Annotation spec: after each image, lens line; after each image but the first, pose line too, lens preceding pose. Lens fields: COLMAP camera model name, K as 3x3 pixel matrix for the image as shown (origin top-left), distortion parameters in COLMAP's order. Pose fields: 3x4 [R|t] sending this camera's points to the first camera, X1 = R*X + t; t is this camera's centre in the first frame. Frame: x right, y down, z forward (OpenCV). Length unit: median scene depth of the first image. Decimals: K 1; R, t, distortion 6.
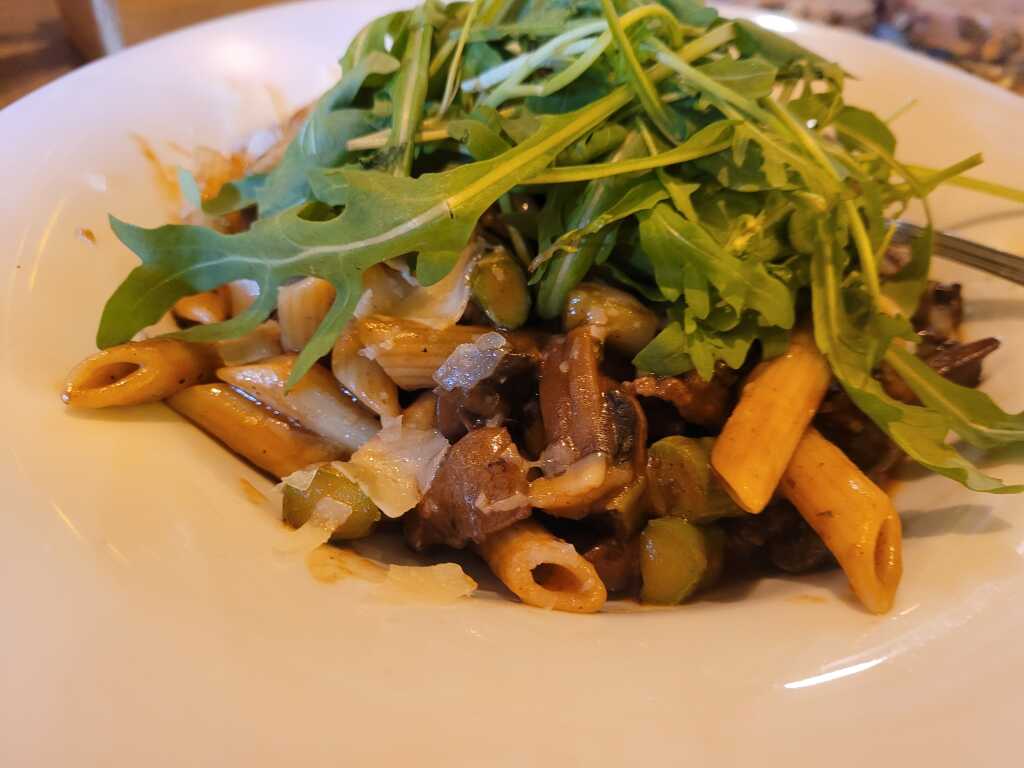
lens RADIAL K [[859.5, 0, 513.8], [0, 859.5, 367.3], [0, 0, 1]] dist [-0.006342, -0.008212]
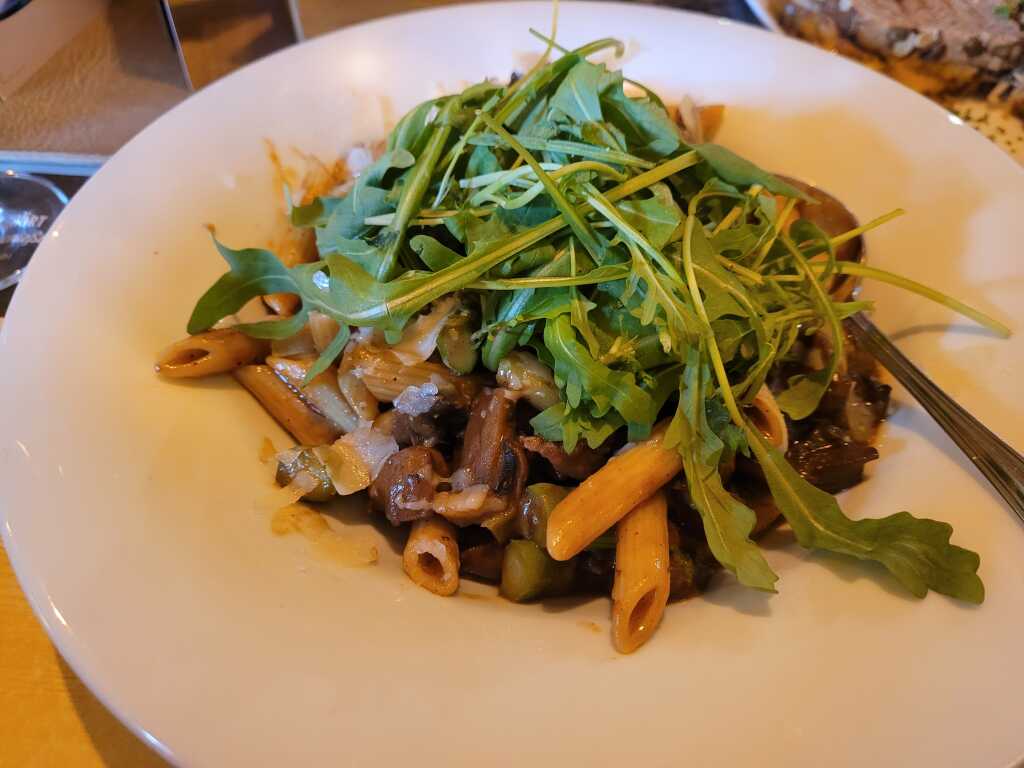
lens RADIAL K [[859.5, 0, 513.8], [0, 859.5, 367.3], [0, 0, 1]] dist [-0.006342, -0.008212]
pose [[0.955644, 0.199298, -0.216850, 0.387670], [-0.166049, 0.972688, 0.162191, -0.303909], [0.243252, -0.118990, 0.962637, -0.290527]]
